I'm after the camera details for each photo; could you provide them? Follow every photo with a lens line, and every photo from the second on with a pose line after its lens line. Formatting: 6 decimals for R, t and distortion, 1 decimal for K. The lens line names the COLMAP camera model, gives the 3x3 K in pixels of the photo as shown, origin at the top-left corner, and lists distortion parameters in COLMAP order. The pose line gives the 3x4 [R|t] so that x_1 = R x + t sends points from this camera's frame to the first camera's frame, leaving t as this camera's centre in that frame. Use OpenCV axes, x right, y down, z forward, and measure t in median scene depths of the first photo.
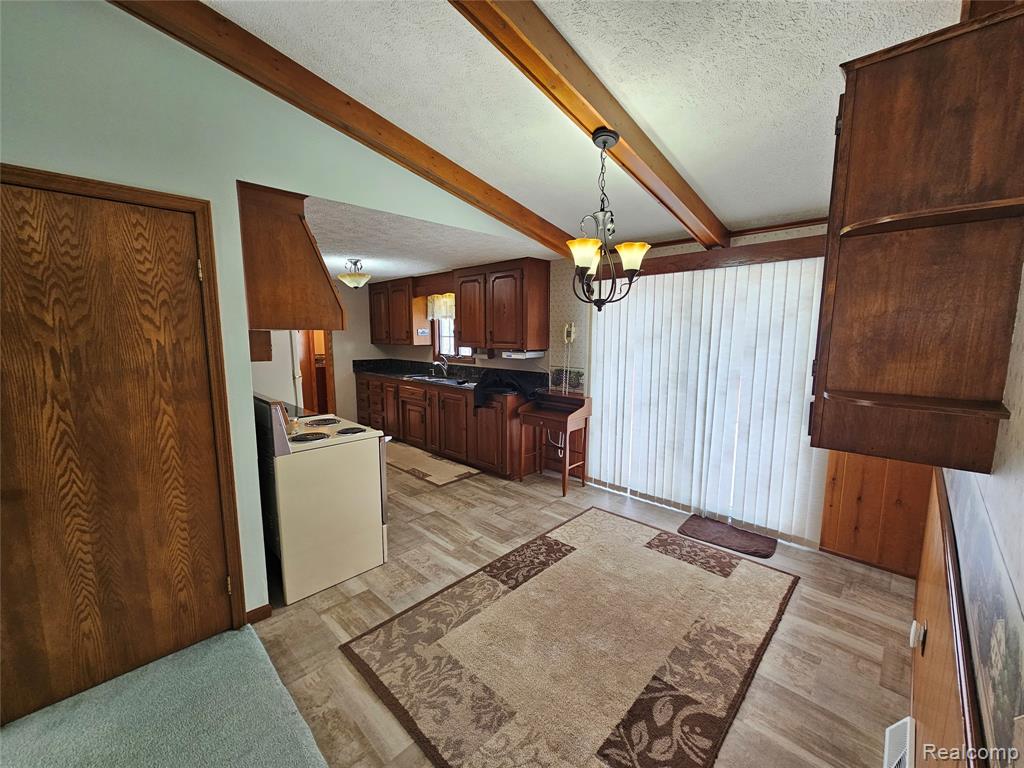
lens RADIAL K [[414.4, 0, 512.0], [0, 414.4, 384.0], [0, 0, 1]] dist [-0.002896, -0.000535]
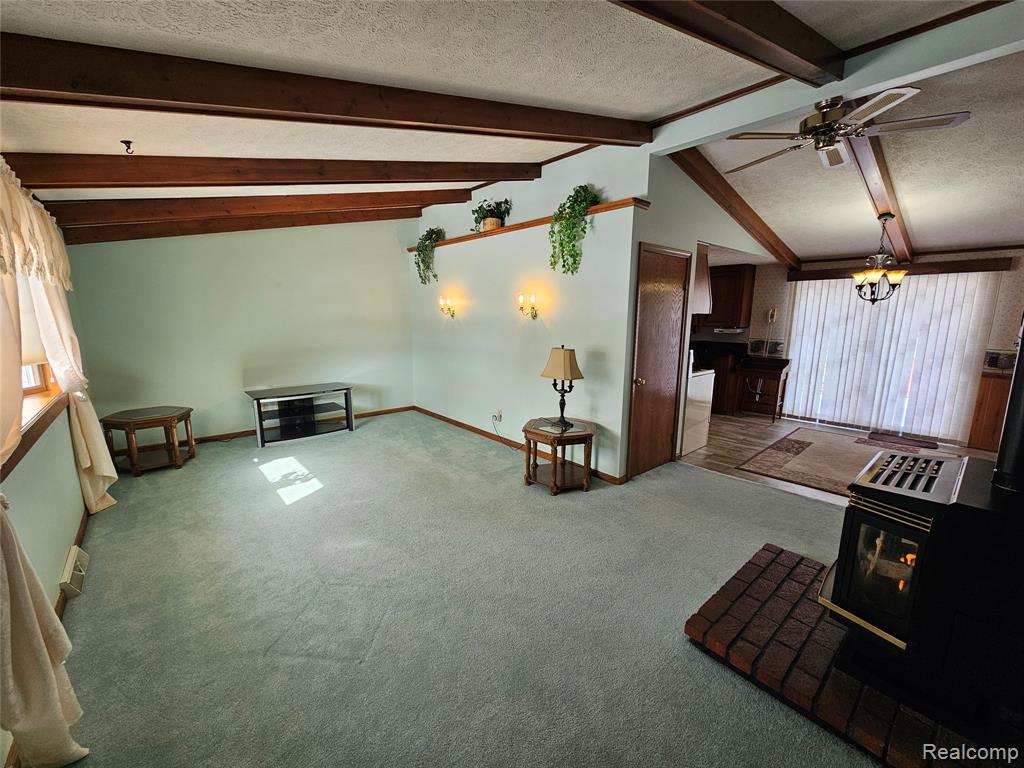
lens RADIAL K [[414.4, 0, 512.0], [0, 414.4, 384.0], [0, 0, 1]] dist [-0.002896, -0.000535]
pose [[0.996881, 0.017210, -0.077023, -0.853906], [-0.013935, 0.998984, 0.042856, 0.089551], [0.077682, -0.041649, 0.996108, -0.700781]]
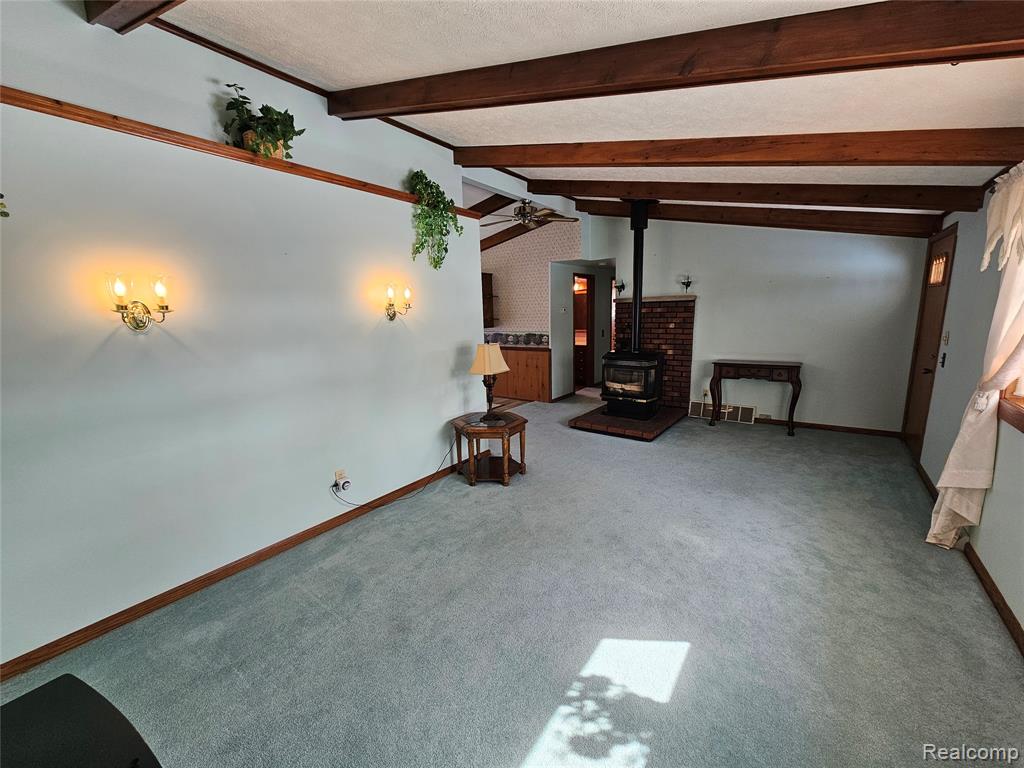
lens RADIAL K [[414.4, 0, 512.0], [0, 414.4, 384.0], [0, 0, 1]] dist [-0.002896, -0.000535]
pose [[-0.151276, -0.170513, 0.973674, -1.951534], [0.148782, 0.969861, 0.192961, -0.063821], [-0.977231, 0.174055, -0.121347, 0.515551]]
